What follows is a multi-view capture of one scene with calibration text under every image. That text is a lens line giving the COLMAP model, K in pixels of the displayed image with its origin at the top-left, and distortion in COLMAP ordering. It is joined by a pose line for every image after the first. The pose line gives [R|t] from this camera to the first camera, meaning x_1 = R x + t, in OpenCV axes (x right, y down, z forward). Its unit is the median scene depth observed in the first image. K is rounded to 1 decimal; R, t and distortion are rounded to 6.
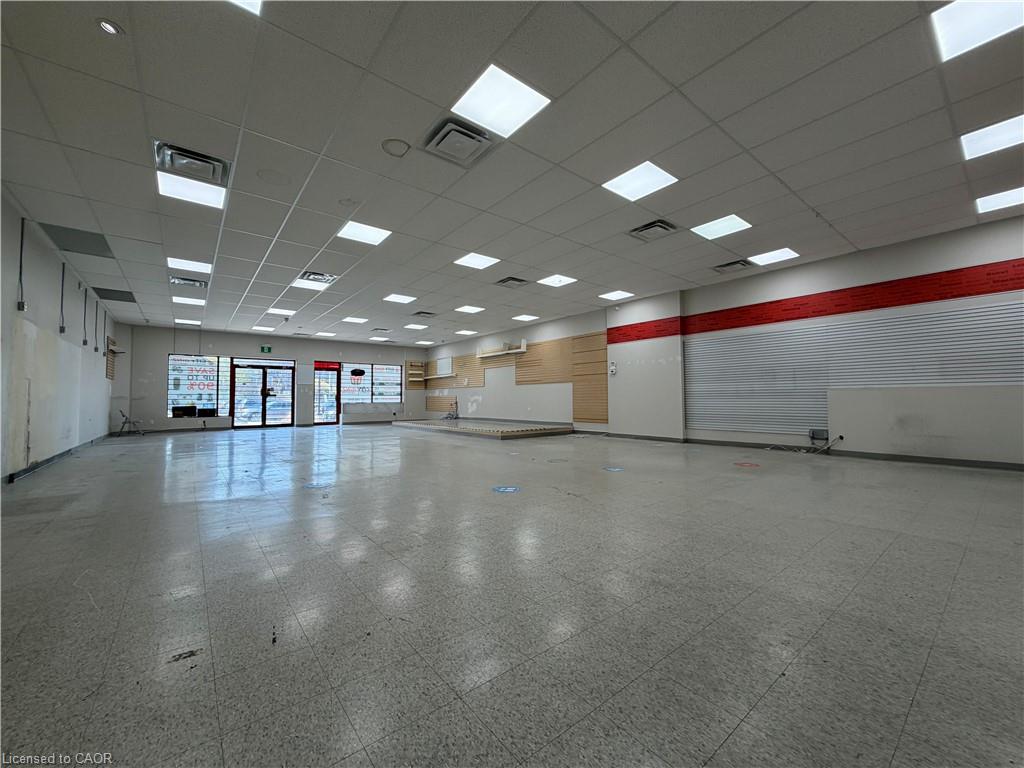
lens RADIAL K [[407.2, 0, 509.7], [0, 407.2, 383.4], [0, 0, 1]] dist [0.000105, 0.000139]
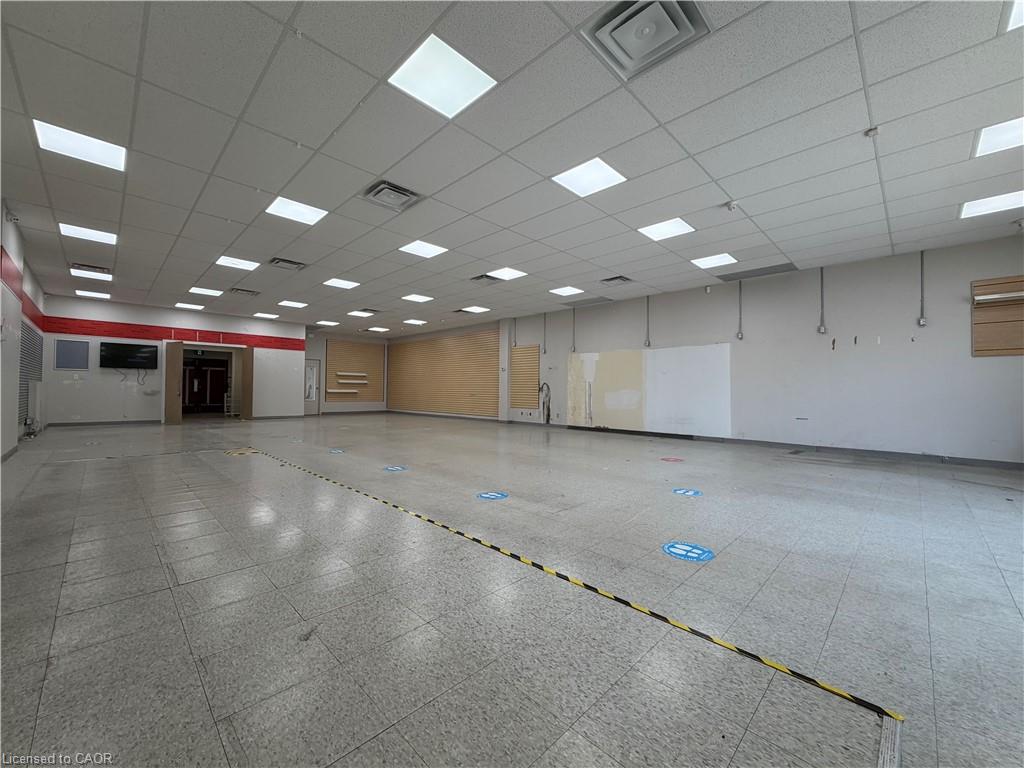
lens RADIAL K [[407.2, 0, 510.4], [0, 407.2, 386.8], [0, 0, 1]] dist [0.000105, 0.000139]
pose [[-0.992533, -0.004991, -0.121877, -0.224983], [0.000765, 0.998888, -0.047140, 0.041315], [0.121977, -0.046881, -0.991425, 1.148168]]
